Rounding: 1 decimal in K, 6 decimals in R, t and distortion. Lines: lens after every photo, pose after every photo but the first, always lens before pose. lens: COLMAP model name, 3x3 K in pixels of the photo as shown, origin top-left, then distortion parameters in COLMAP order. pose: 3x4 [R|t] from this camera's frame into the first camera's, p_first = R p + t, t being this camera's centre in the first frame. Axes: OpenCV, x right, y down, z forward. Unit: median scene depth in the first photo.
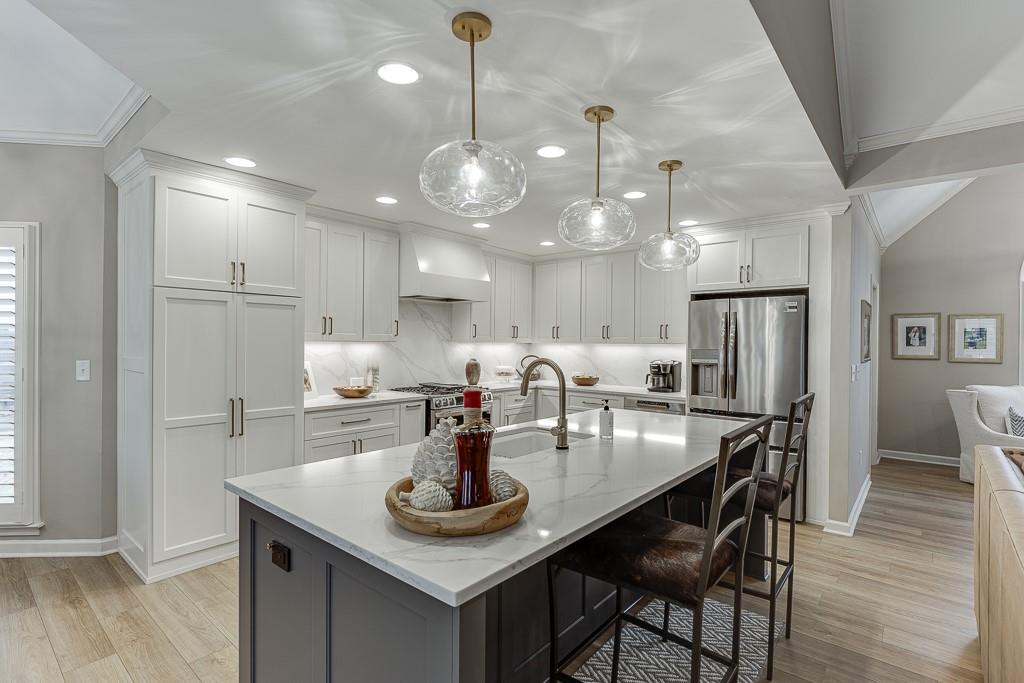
lens RADIAL K [[491.2, 0, 510.5], [0, 491.2, 343.5], [0, 0, 1]] dist [0.002202, -0.000350]
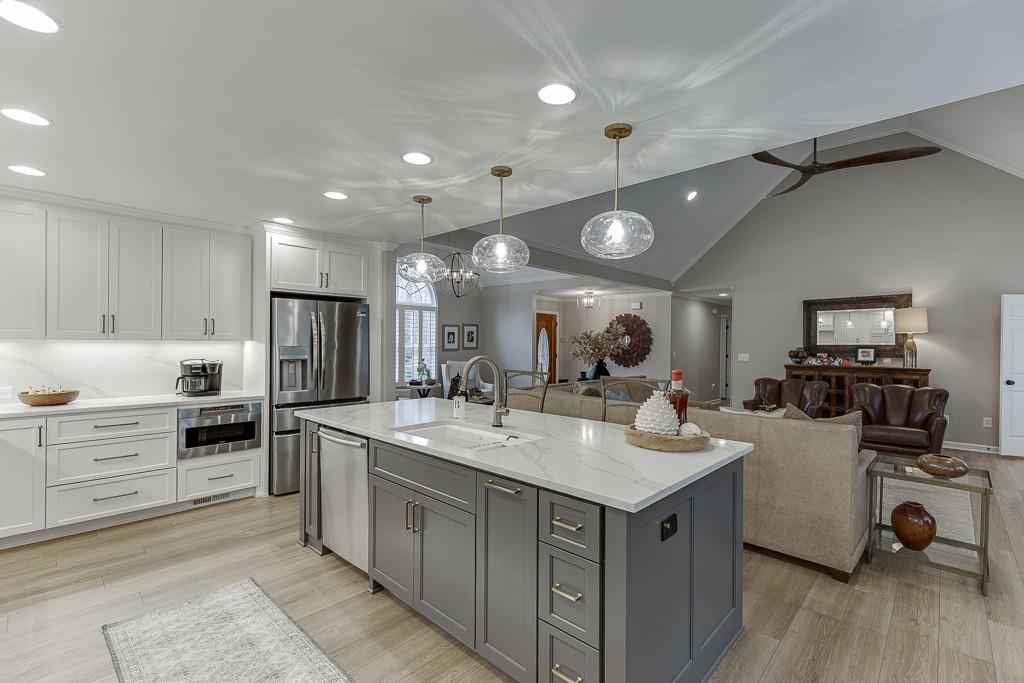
lens RADIAL K [[457.9, 0, 531.6], [0, 457.9, 345.5], [0, 0, 1]] dist [0.011821, -0.001162]
pose [[0.032100, -0.012334, 0.999409, -0.824761], [-0.010136, 0.999868, 0.012665, -0.010243], [-0.999433, -0.010537, 0.031970, 0.679768]]
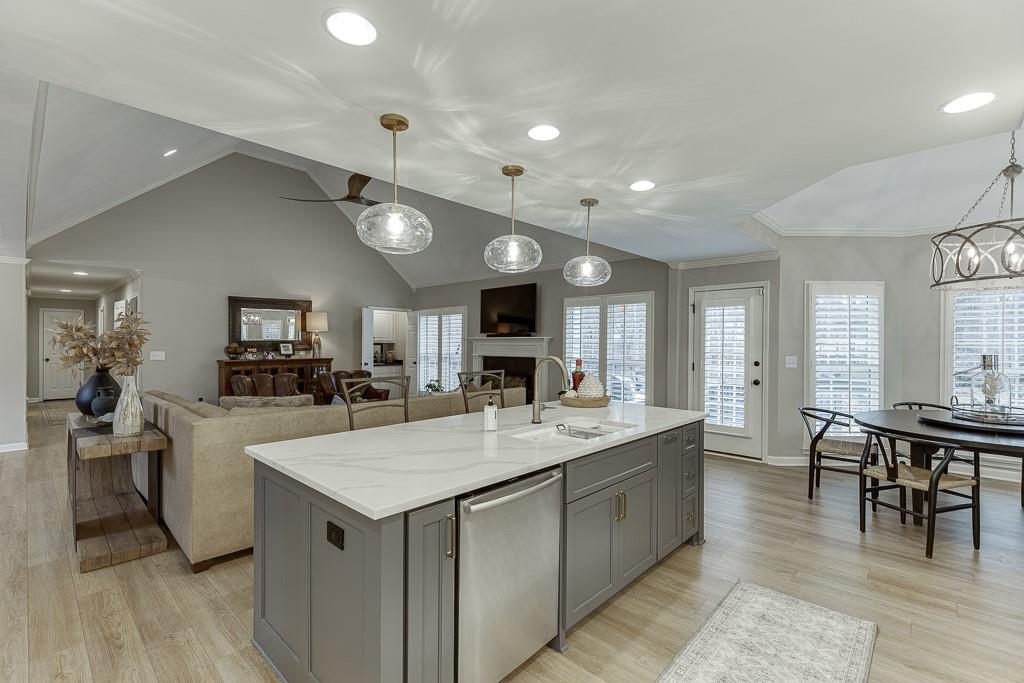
lens RADIAL K [[457.9, 0, 509.5], [0, 457.9, 346.7], [0, 0, 1]] dist [0.011821, -0.001162]
pose [[-0.998684, -0.013853, 0.049381, 0.093952], [-0.013459, 0.999875, 0.008294, -0.004927], [-0.049490, 0.007618, -0.998746, 1.731569]]
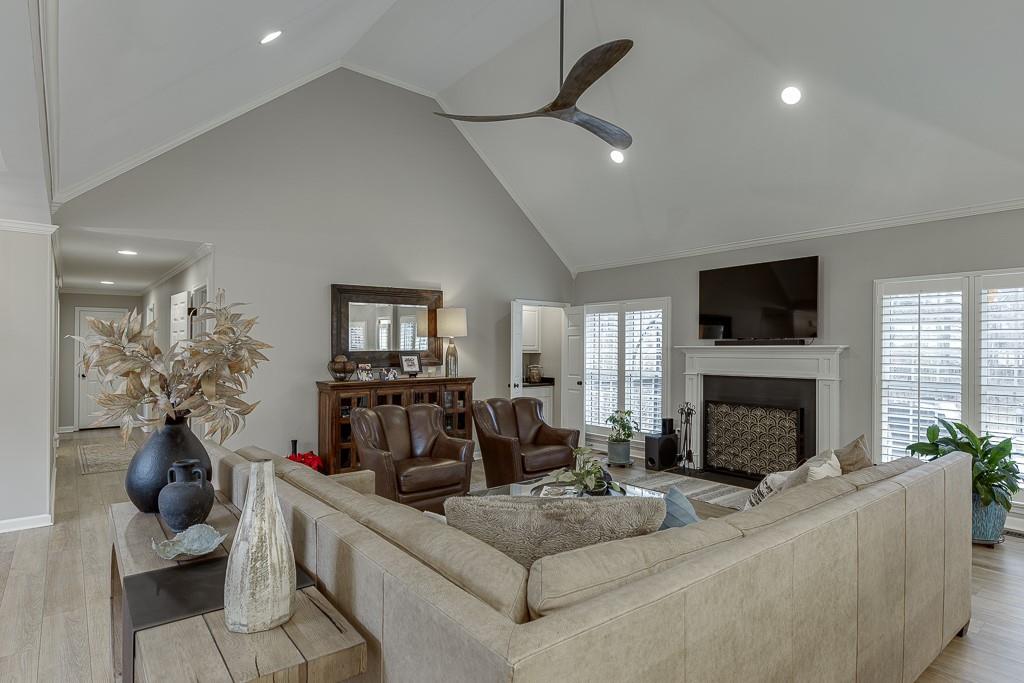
lens RADIAL K [[553.1, 0, 545.2], [0, 553.1, 348.8], [0, 0, 1]] dist [-0.004319, 0.003198]
pose [[-0.989832, -0.012895, 0.141654, 0.726382], [-0.012910, 0.999916, 0.000812, -0.018456], [-0.141652, -0.001025, -0.989916, 1.139785]]
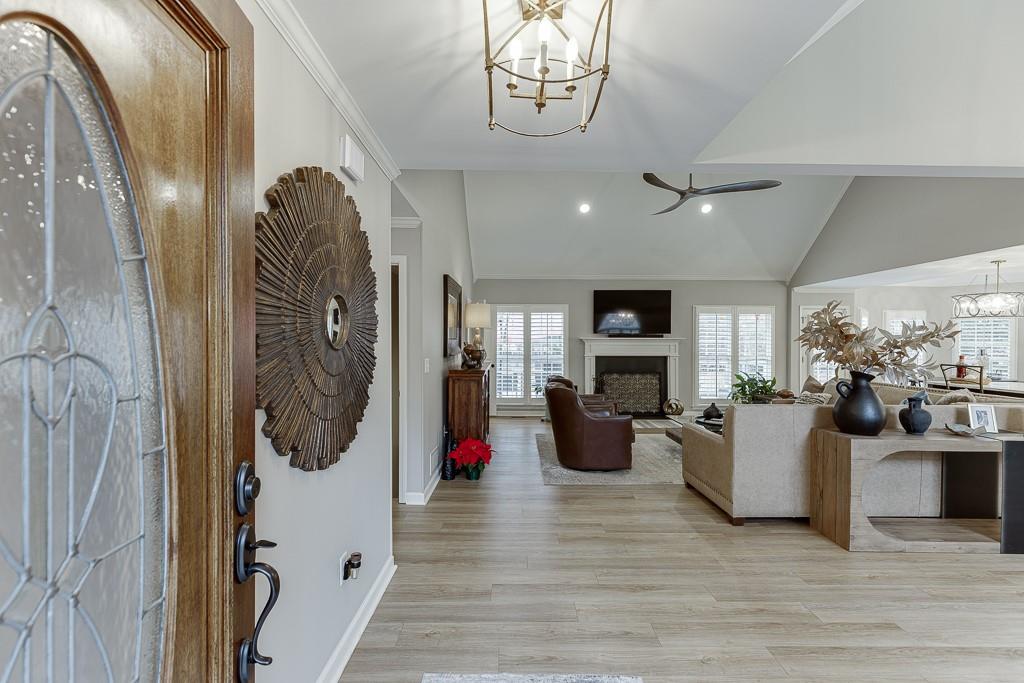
lens RADIAL K [[457.9, 0, 512.7], [0, 457.9, 344.6], [0, 0, 1]] dist [0.011821, -0.001162]
pose [[-0.762767, -0.014926, -0.646501, 2.744562], [-0.012430, 0.999887, -0.008420, 0.040333], [0.646554, 0.001614, -0.762867, 0.729480]]
